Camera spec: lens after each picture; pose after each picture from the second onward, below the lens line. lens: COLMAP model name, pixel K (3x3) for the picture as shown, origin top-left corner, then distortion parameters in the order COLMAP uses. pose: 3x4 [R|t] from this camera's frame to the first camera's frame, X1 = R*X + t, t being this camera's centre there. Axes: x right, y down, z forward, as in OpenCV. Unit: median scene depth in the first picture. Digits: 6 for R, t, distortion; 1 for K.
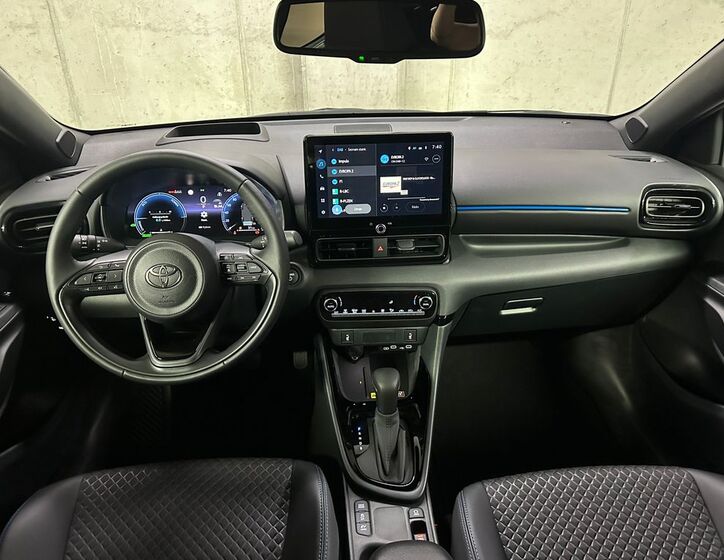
lens RADIAL K [[544.1, 0, 377.0], [0, 544.1, 278.4], [0, 0, 1]] dist [0.051147, -0.064348]
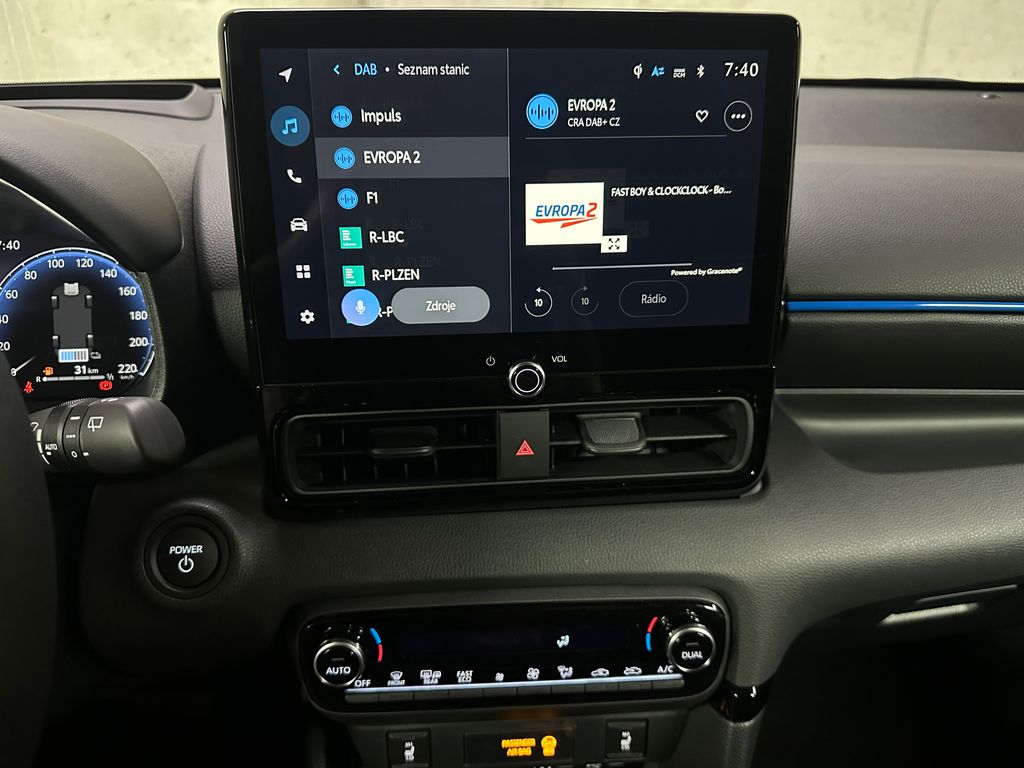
lens RADIAL K [[756.1, 0, 512.0], [0, 756.1, 384.0], [0, 0, 1]] dist [-0.006230, -0.001209]
pose [[0.999985, 0.000139, 0.005529, -0.002234], [0.000041, 0.999470, -0.032539, -0.075307], [-0.005530, 0.032538, 0.999455, 0.618509]]
